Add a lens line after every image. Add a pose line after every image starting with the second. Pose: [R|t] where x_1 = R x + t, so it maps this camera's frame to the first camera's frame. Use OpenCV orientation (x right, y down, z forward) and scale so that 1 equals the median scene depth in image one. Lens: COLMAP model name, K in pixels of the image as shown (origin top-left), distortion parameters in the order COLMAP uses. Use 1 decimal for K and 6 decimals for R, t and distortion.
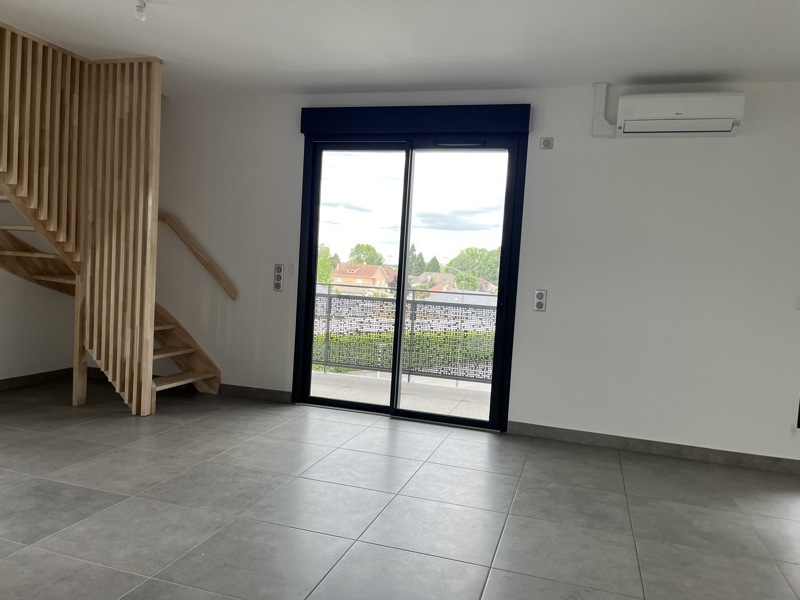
lens RADIAL K [[604.3, 0, 399.8], [0, 604.3, 304.2], [0, 0, 1]] dist [0.046681, -0.054534]
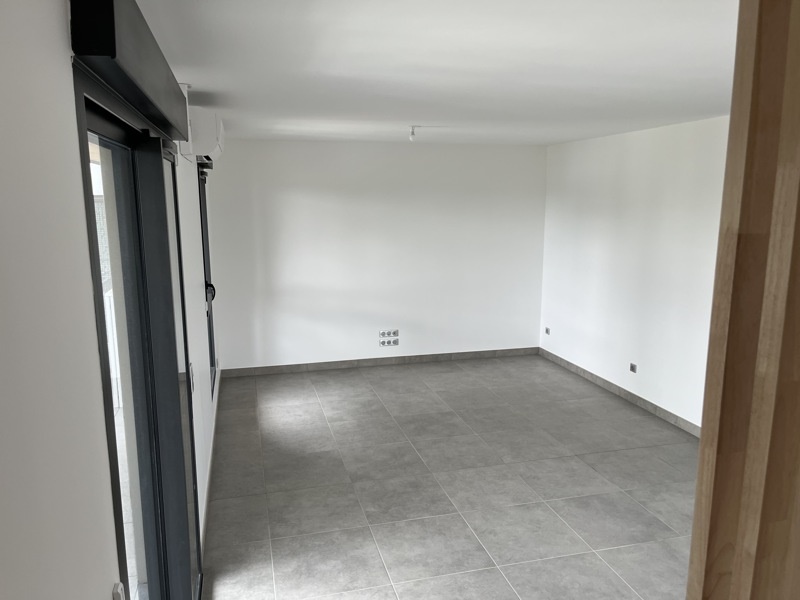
lens RADIAL K [[604.3, 0, 399.8], [0, 604.3, 304.2], [0, 0, 1]] dist [0.046681, -0.054534]
pose [[-0.526956, -0.208598, 0.823896, -0.474296], [0.022031, 0.965733, 0.258600, -0.271155], [-0.849607, 0.154422, -0.504303, 1.129935]]
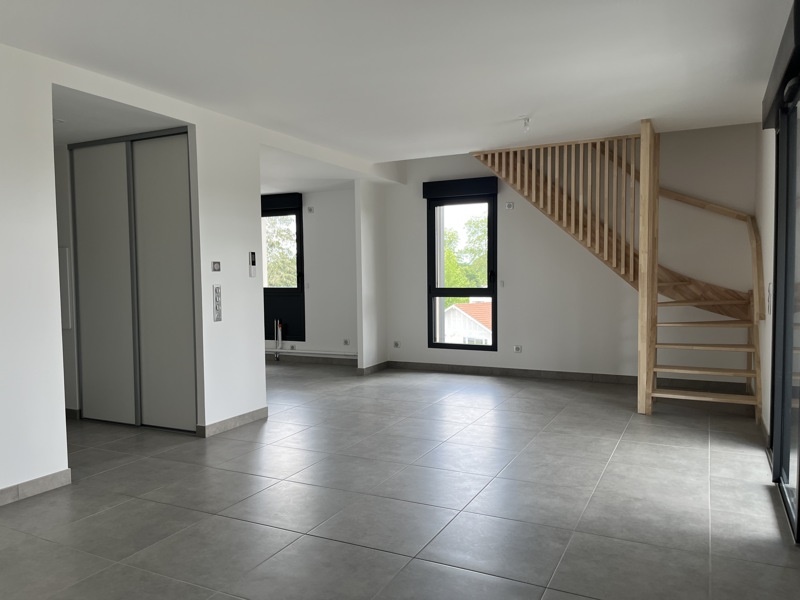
lens RADIAL K [[604.3, 0, 399.8], [0, 604.3, 304.2], [0, 0, 1]] dist [0.046681, -0.054534]
pose [[-0.166629, -0.007760, -0.985989, 0.840344], [-0.060335, 0.998175, 0.002340, -0.007080], [0.984172, 0.059880, -0.166793, 0.708265]]
